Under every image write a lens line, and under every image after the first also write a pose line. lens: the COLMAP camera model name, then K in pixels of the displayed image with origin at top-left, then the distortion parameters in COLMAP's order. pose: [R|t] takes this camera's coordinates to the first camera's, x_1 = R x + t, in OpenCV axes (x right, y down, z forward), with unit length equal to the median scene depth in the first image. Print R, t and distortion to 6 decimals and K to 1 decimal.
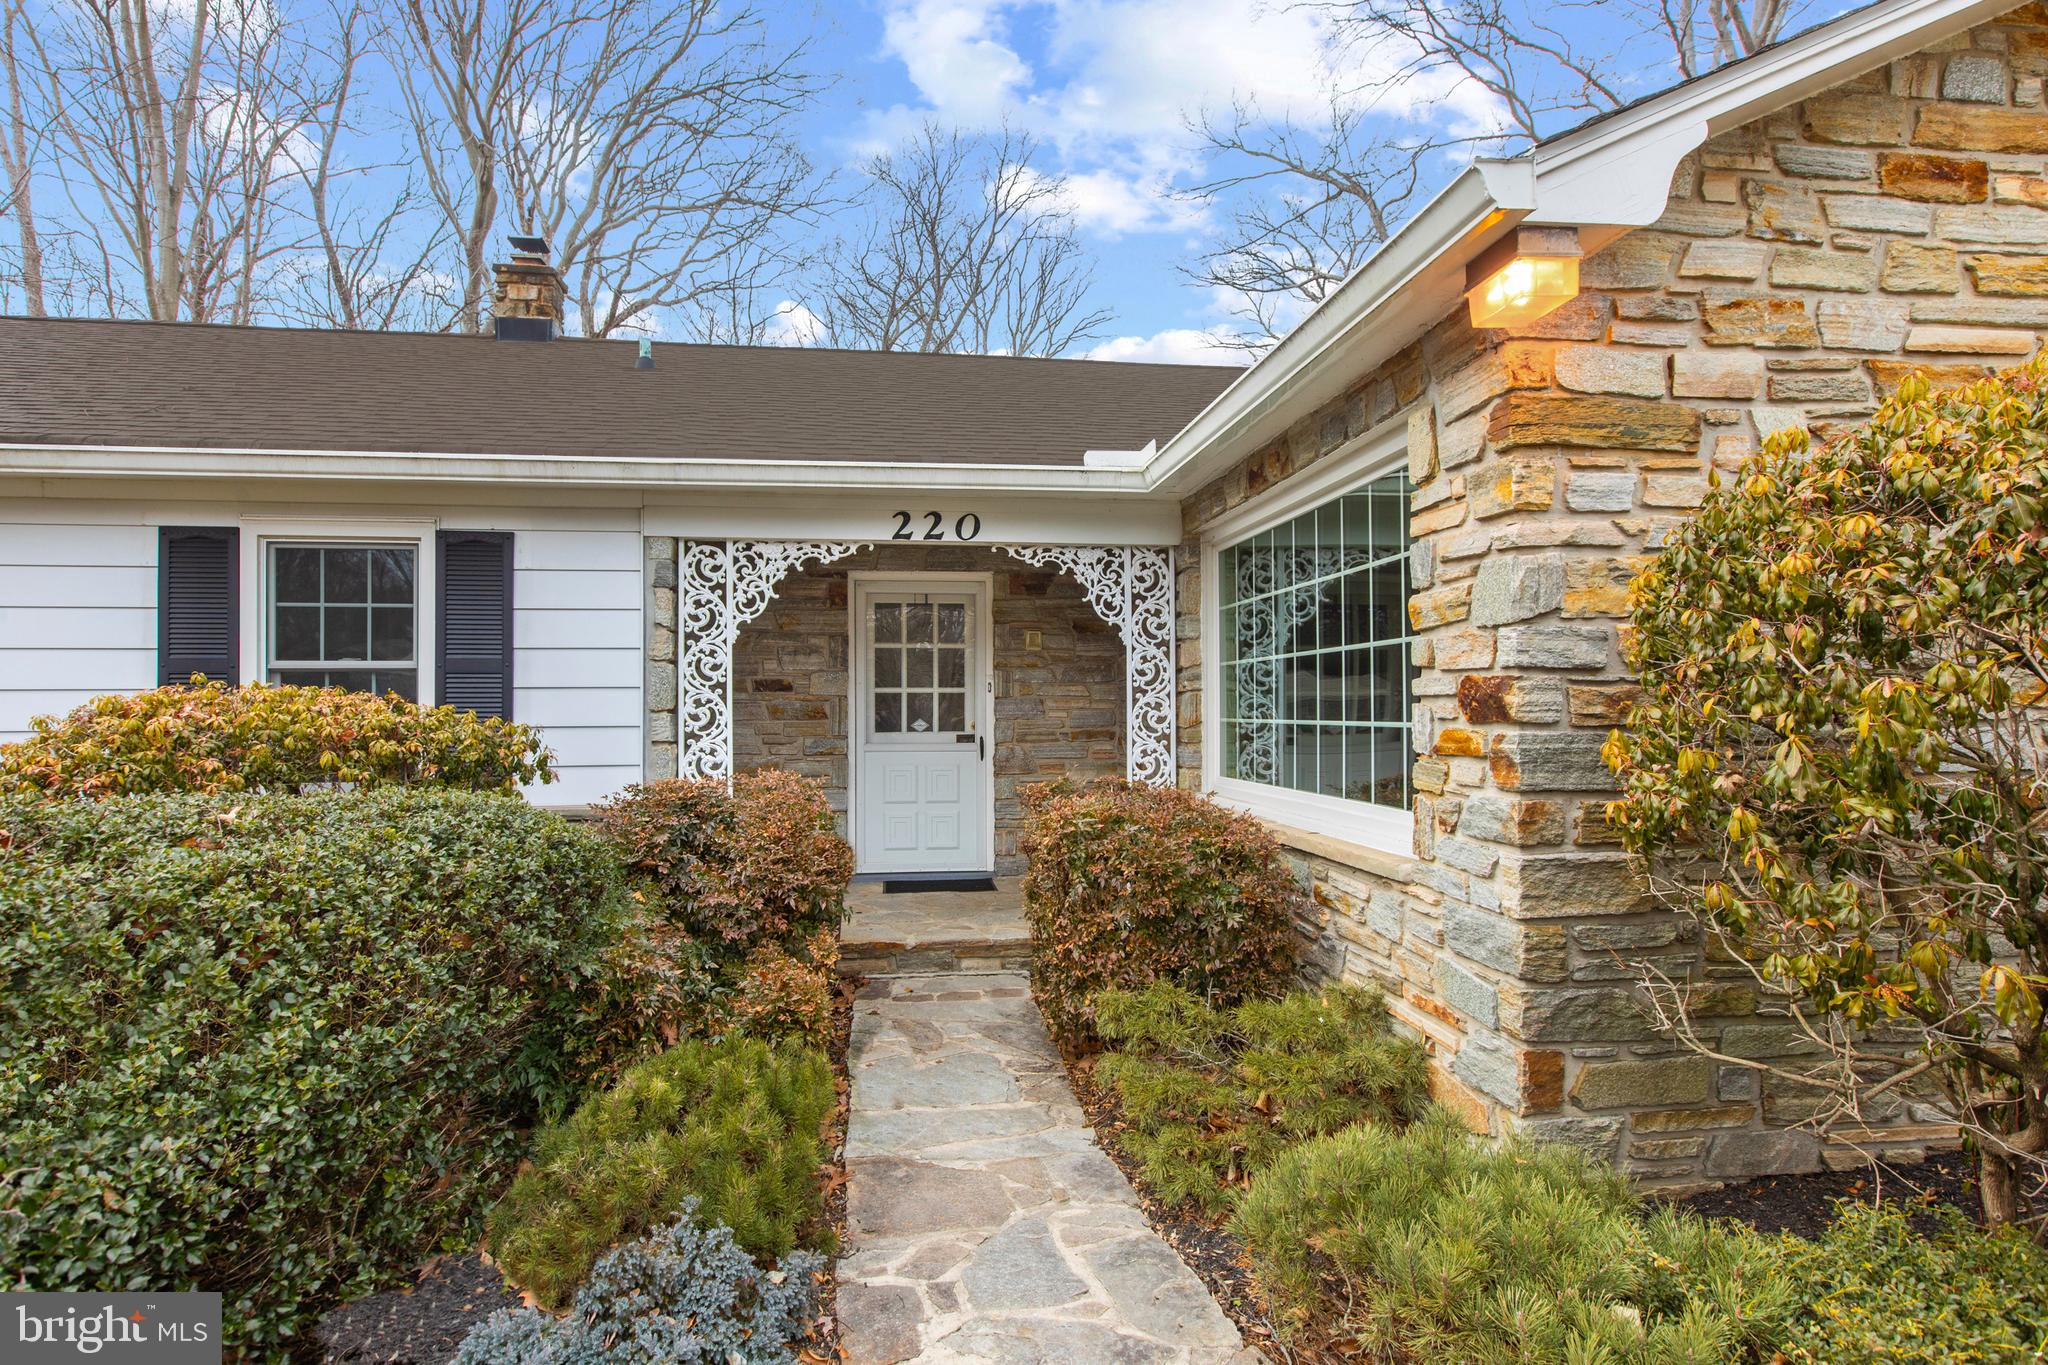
lens RADIAL K [[1097.9, 0, 1024.0], [0, 1097.9, 682.5], [0, 0, 1]] dist [0.003583, -0.001242]
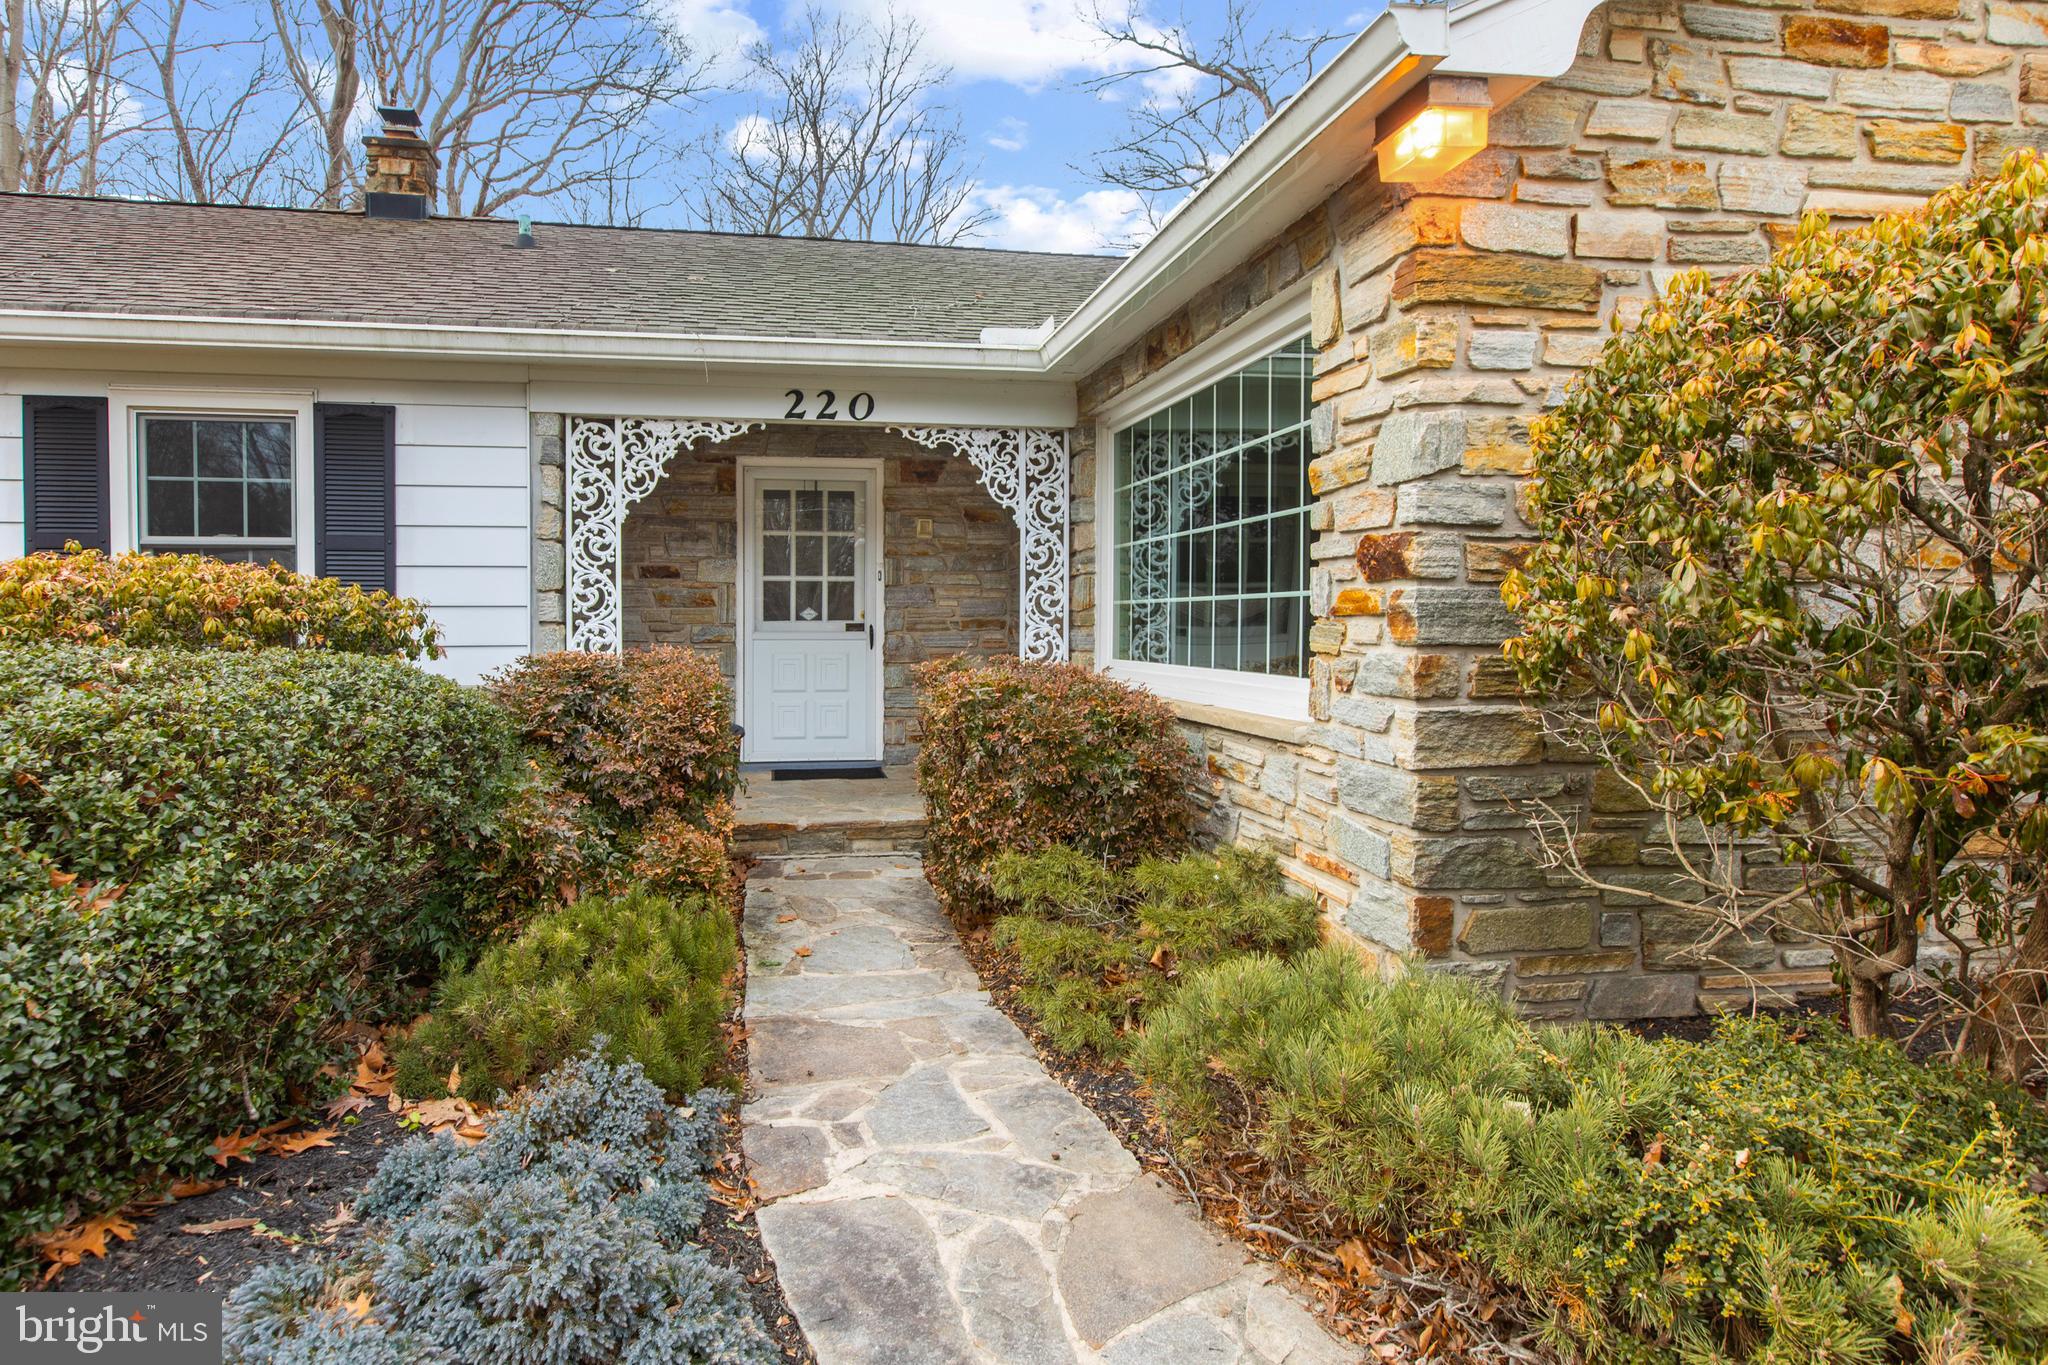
lens RADIAL K [[1114.9, 0, 934.2], [0, 1114.9, 632.6], [0, 0, 1]] dist [0.006520, -0.001444]
pose [[0.999610, 0.006137, 0.027241, -0.021628], [-0.007050, 0.999412, 0.033568, 0.050705], [-0.027019, -0.033747, 0.999065, -0.019096]]
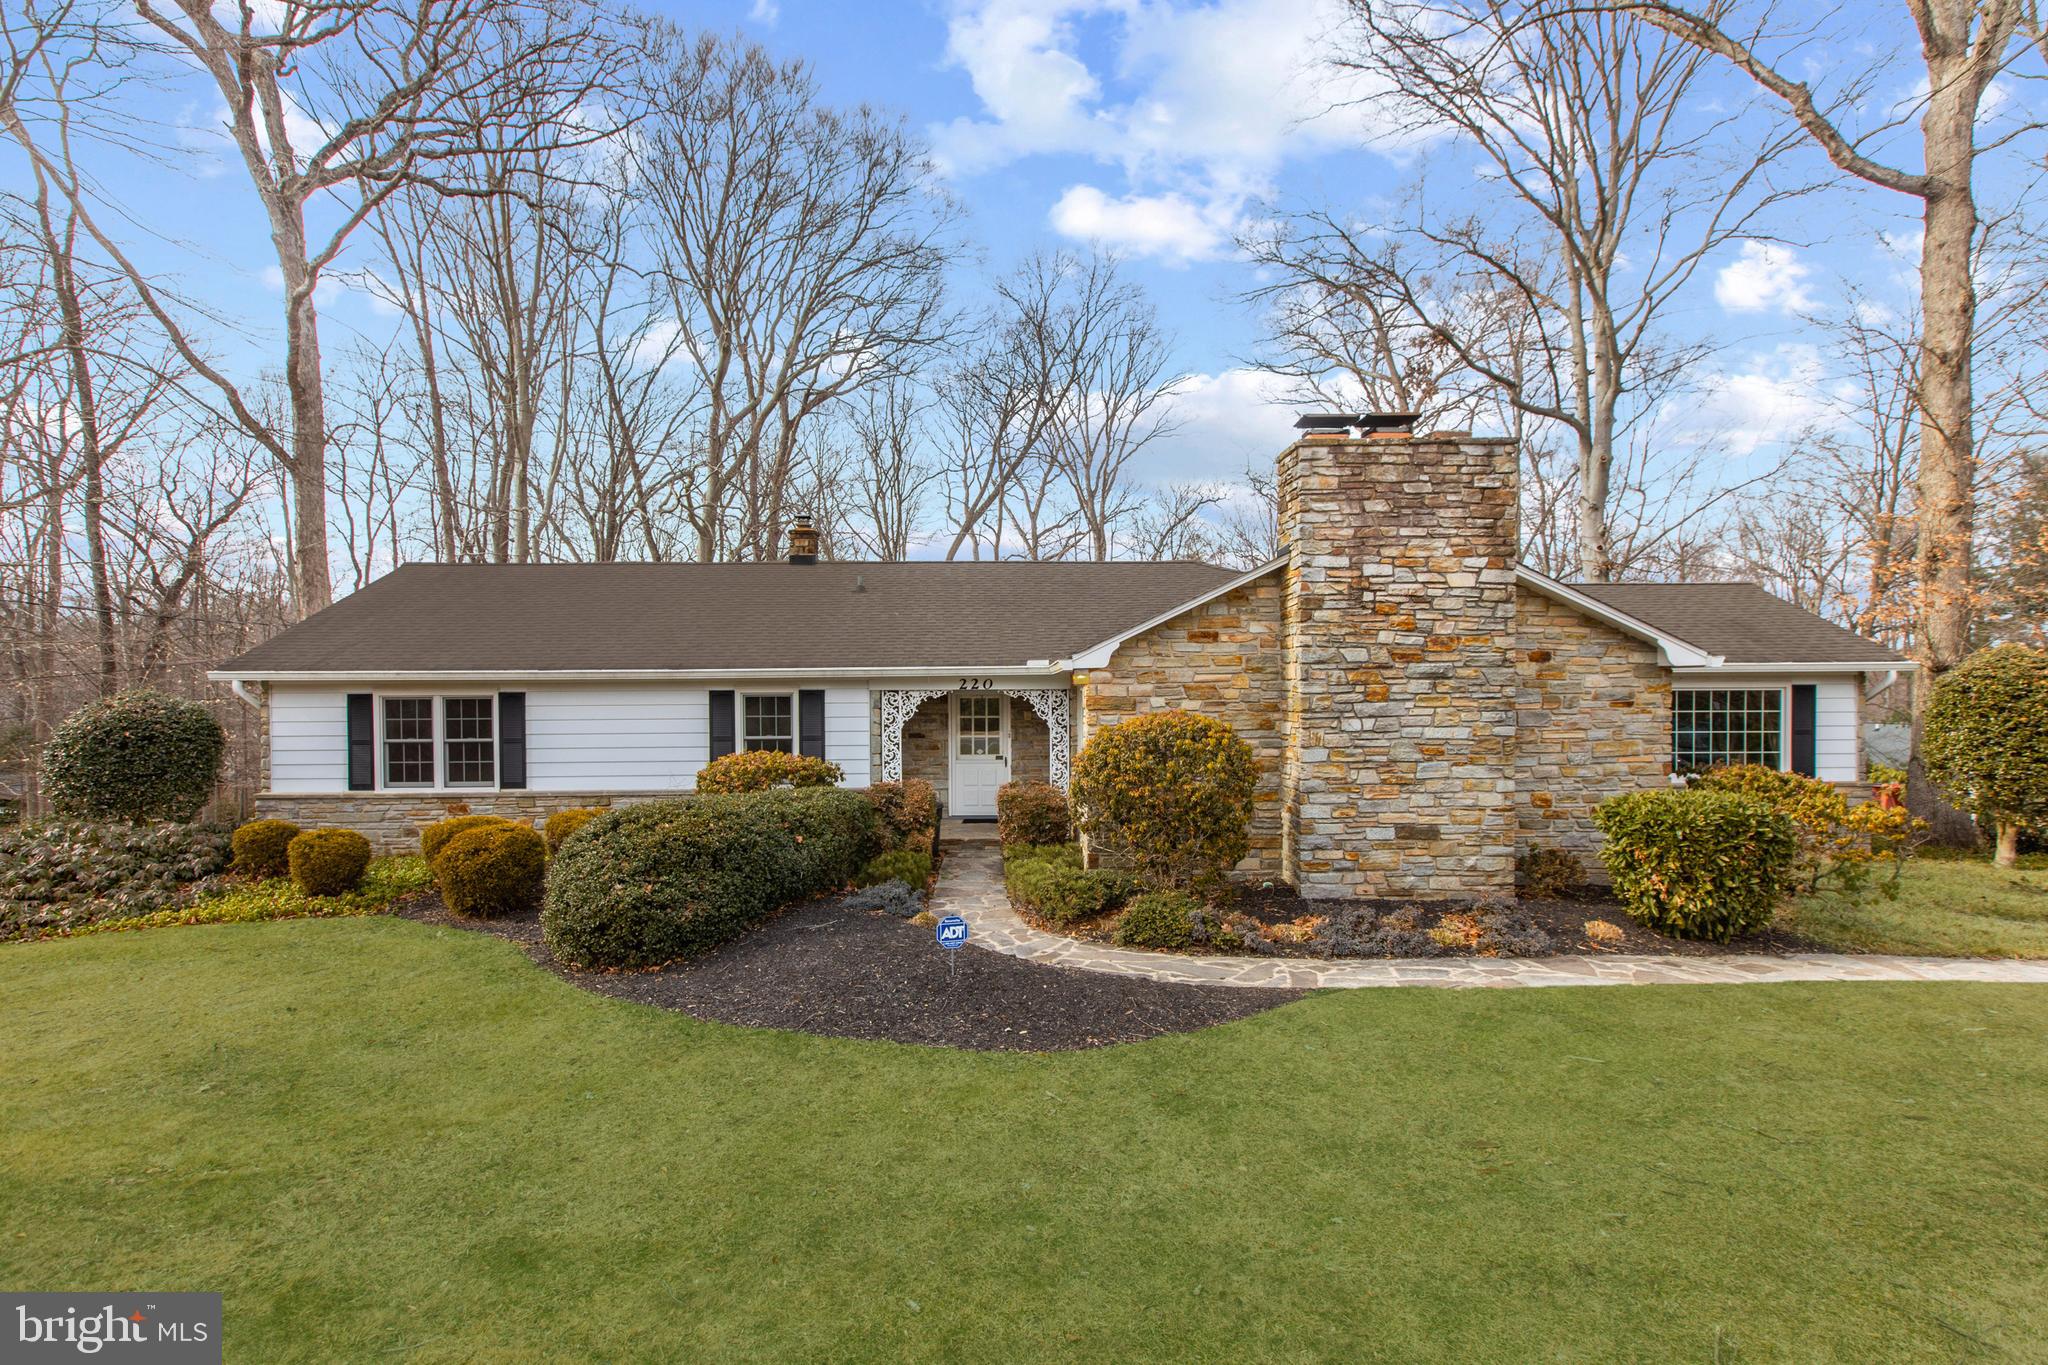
lens RADIAL K [[1005.1, 0, 1024.0], [0, 1005.1, 682.5], [0, 0, 1]] dist [-0.002800, -0.000271]
pose [[0.992222, -0.001324, -0.124473, 0.620002], [0.004486, 0.999674, 0.025123, -0.378395], [0.124399, -0.025486, 0.991905, -2.562820]]
